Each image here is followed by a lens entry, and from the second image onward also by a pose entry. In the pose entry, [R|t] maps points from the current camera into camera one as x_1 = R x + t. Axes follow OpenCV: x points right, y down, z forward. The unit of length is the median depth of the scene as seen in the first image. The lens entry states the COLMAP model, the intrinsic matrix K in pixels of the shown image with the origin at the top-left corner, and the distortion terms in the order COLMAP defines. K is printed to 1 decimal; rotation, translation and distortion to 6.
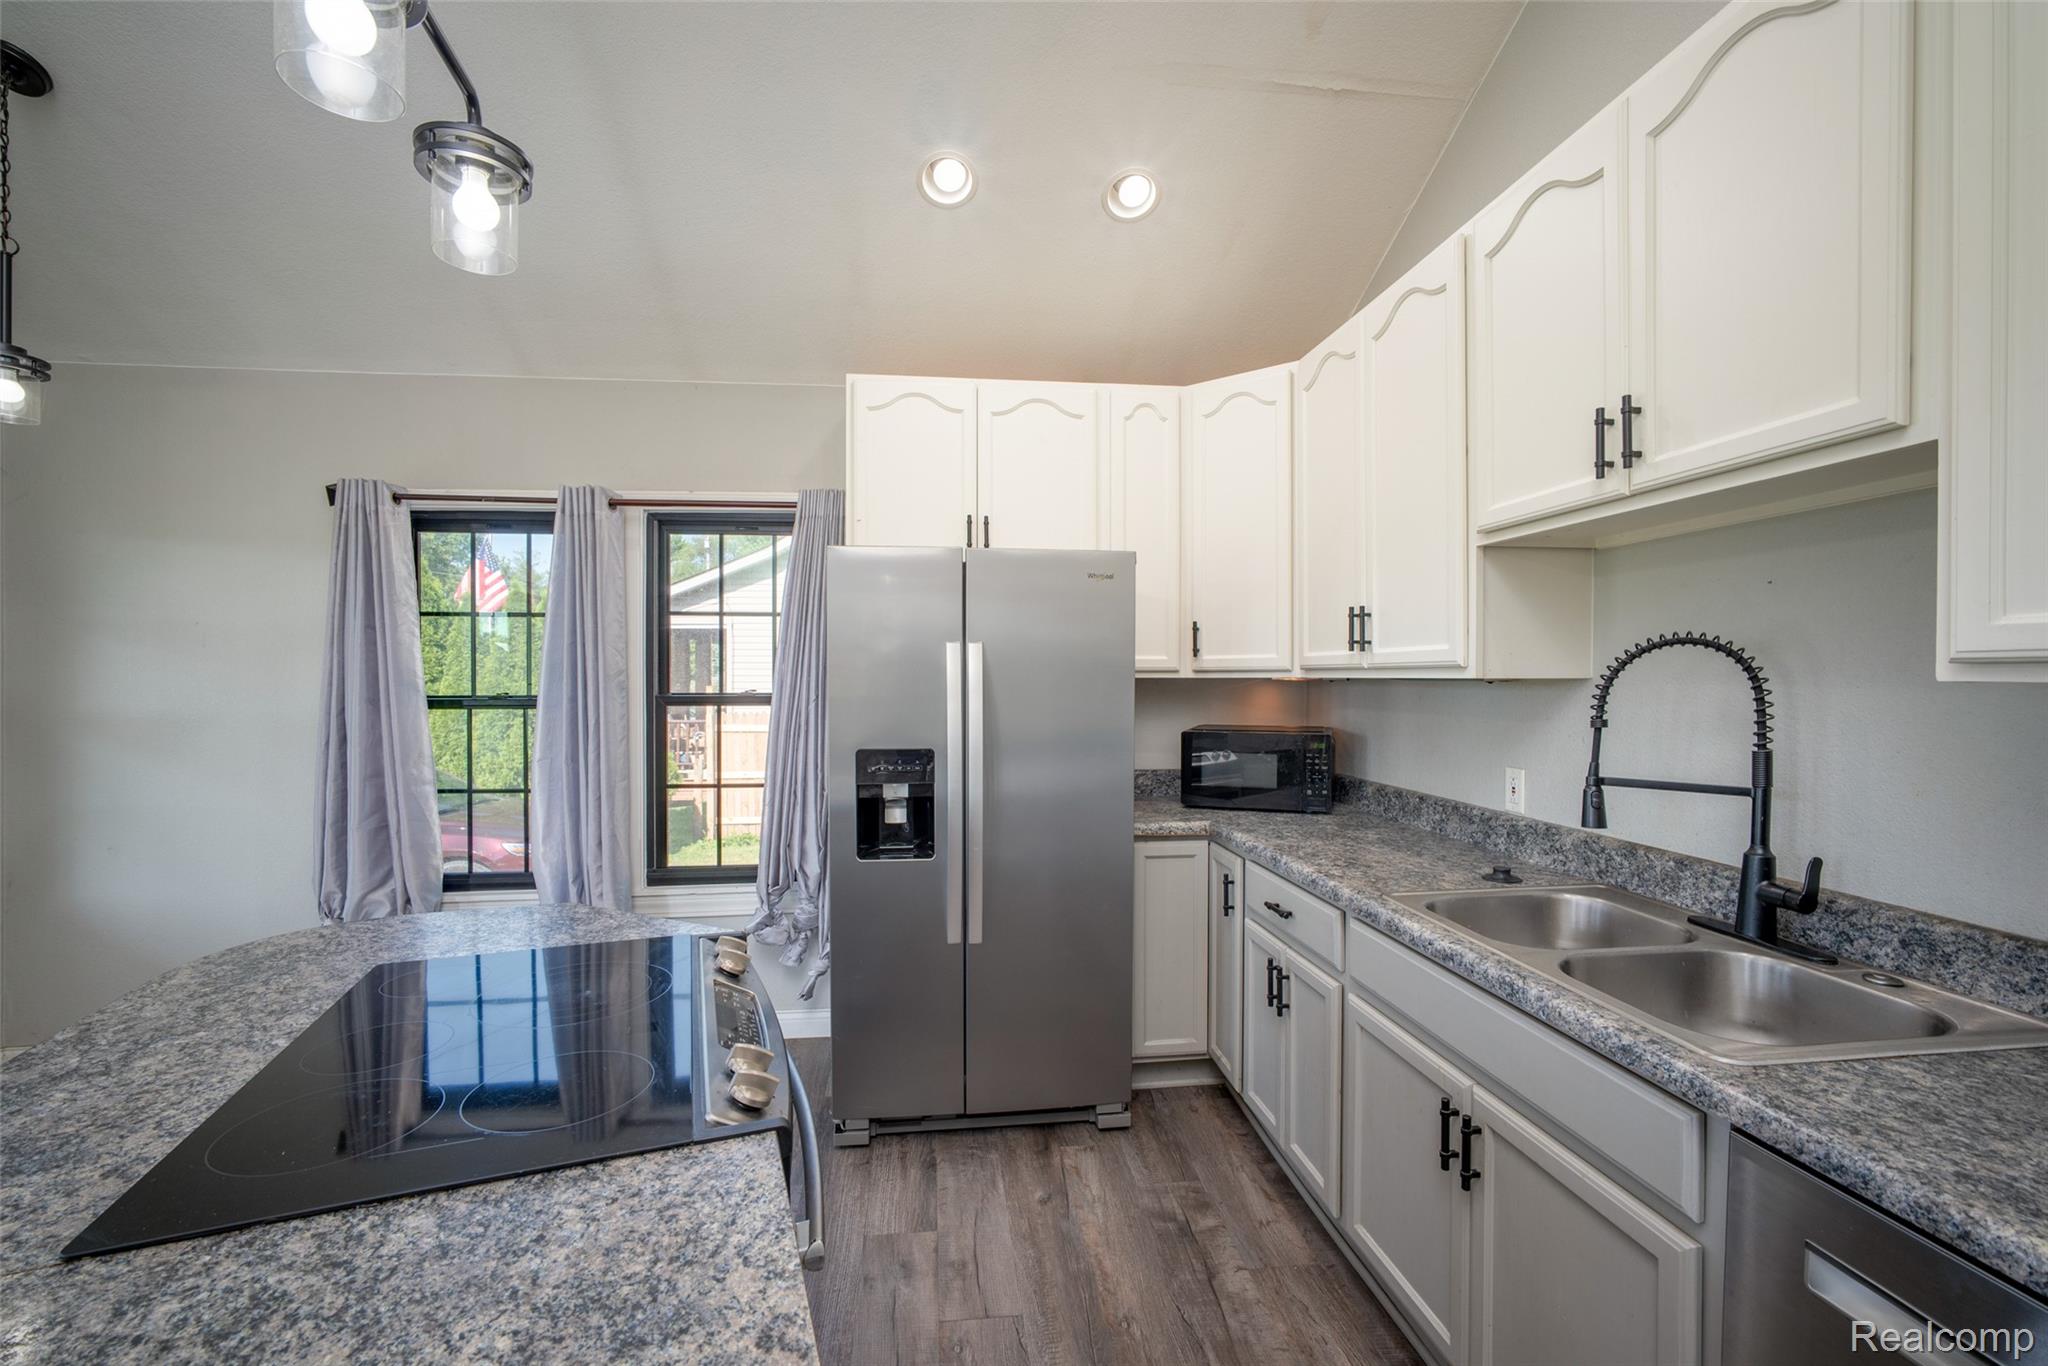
lens RADIAL K [[875.1, 0, 1022.6], [0, 875.1, 686.6], [0, 0, 1]] dist [-0.031353, 0.013560]
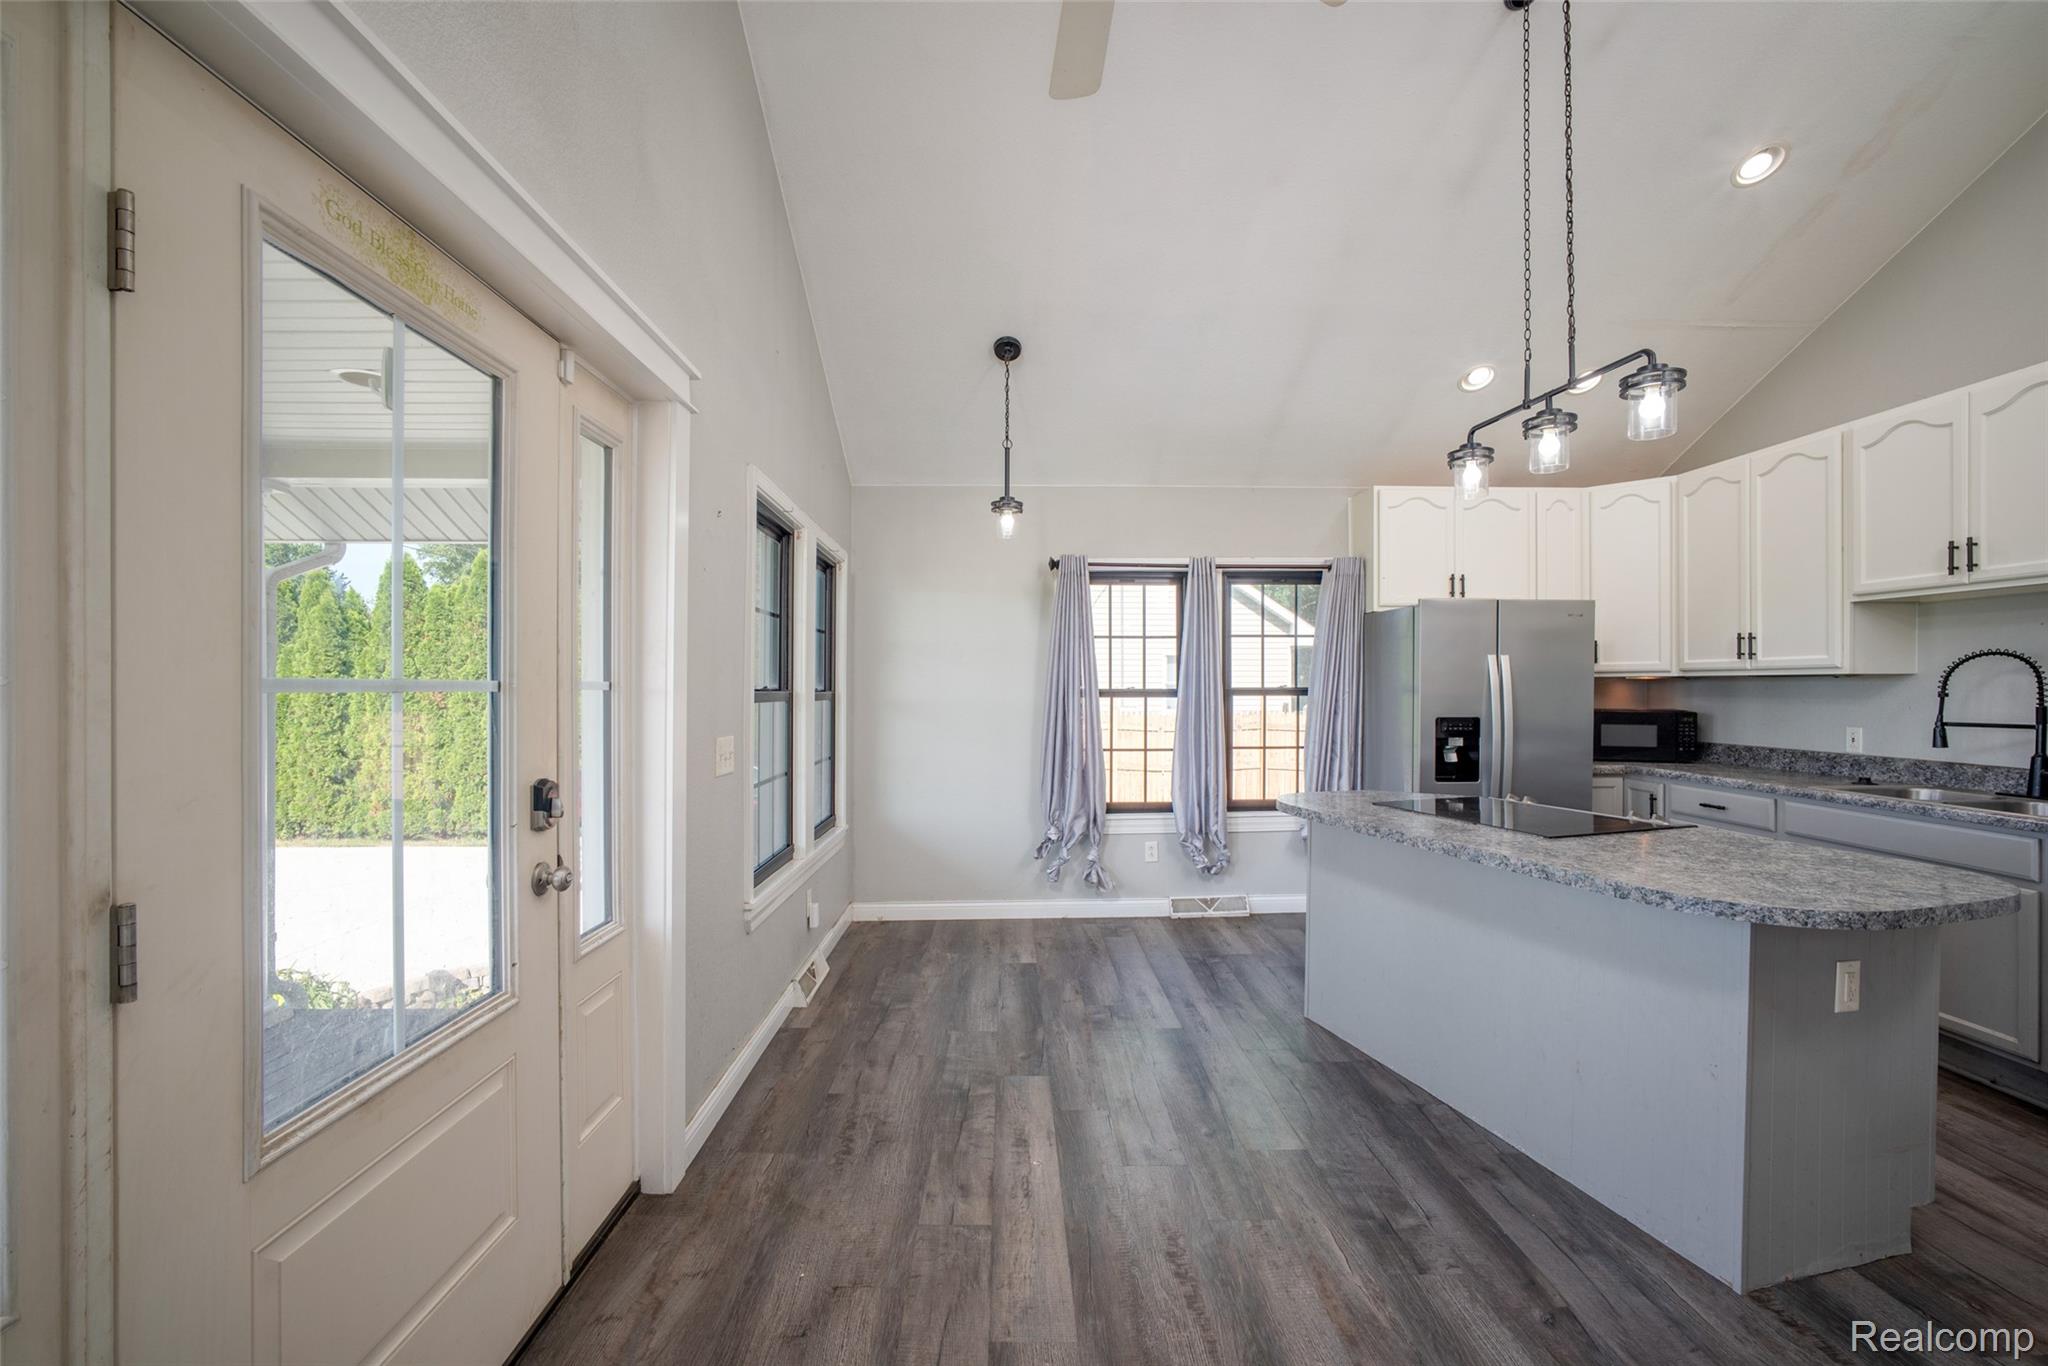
lens RADIAL K [[875.1, 0, 1022.6], [0, 875.1, 686.6], [0, 0, 1]] dist [-0.031353, 0.013560]
pose [[0.996702, -0.000065, -0.081146, -0.833862], [-0.000852, 0.999936, -0.011267, 0.030894], [0.081142, 0.011299, 0.996639, -0.740683]]
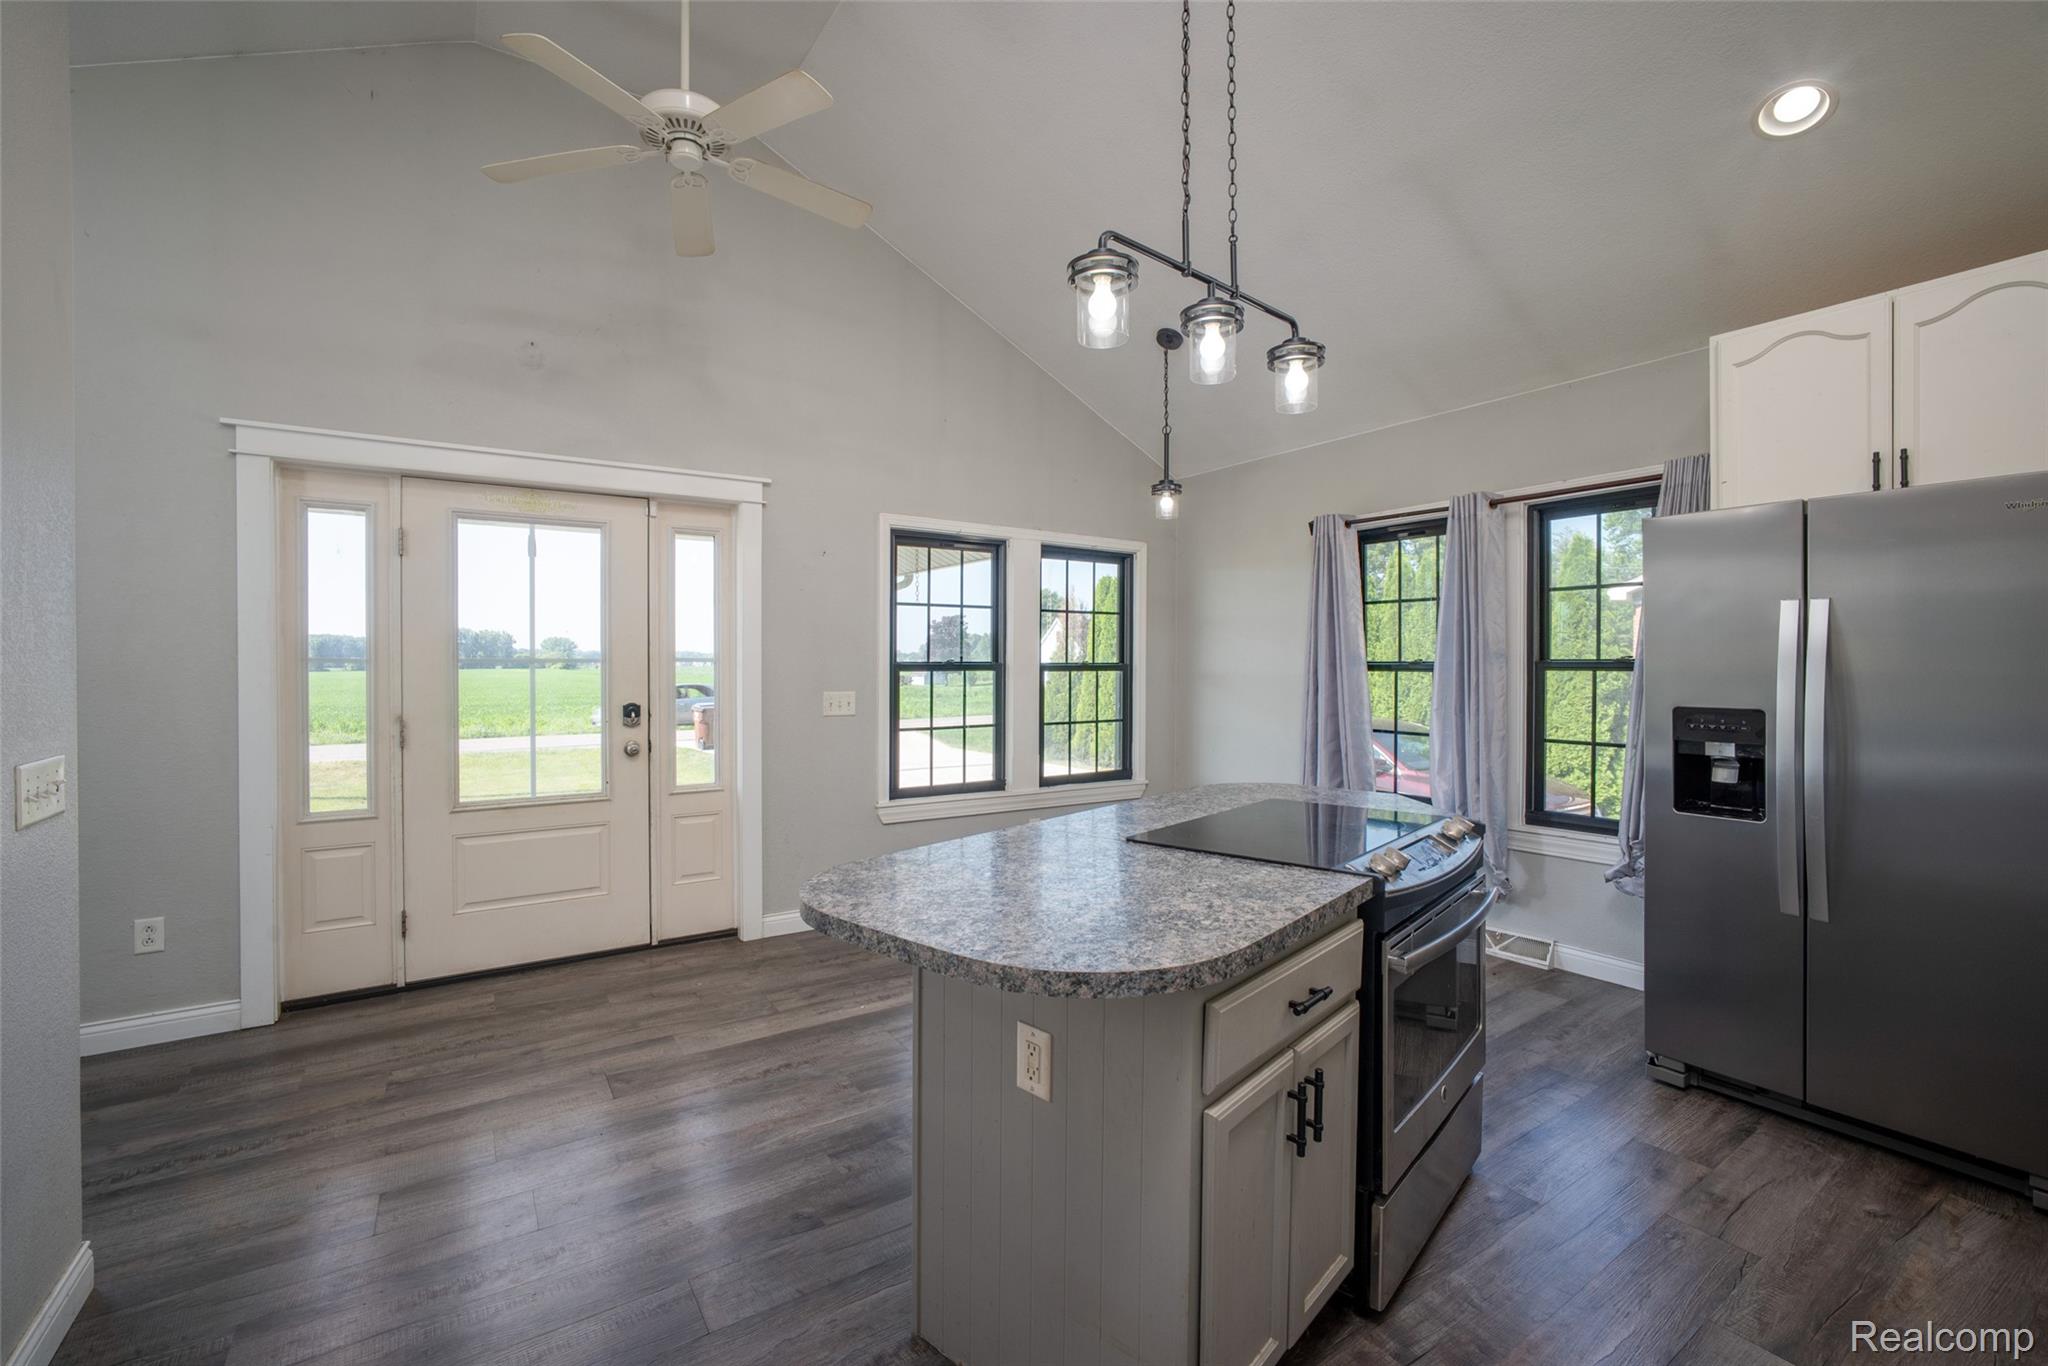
lens RADIAL K [[862.0, 0, 1014.7], [0, 862.0, 671.9], [0, 0, 1]] dist [-0.018725, 0.000121]
pose [[0.458384, 0.008596, -0.888713, 0.351436], [-0.006182, 0.999960, 0.006484, 0.027248], [0.888733, 0.002522, 0.458418, -0.179605]]
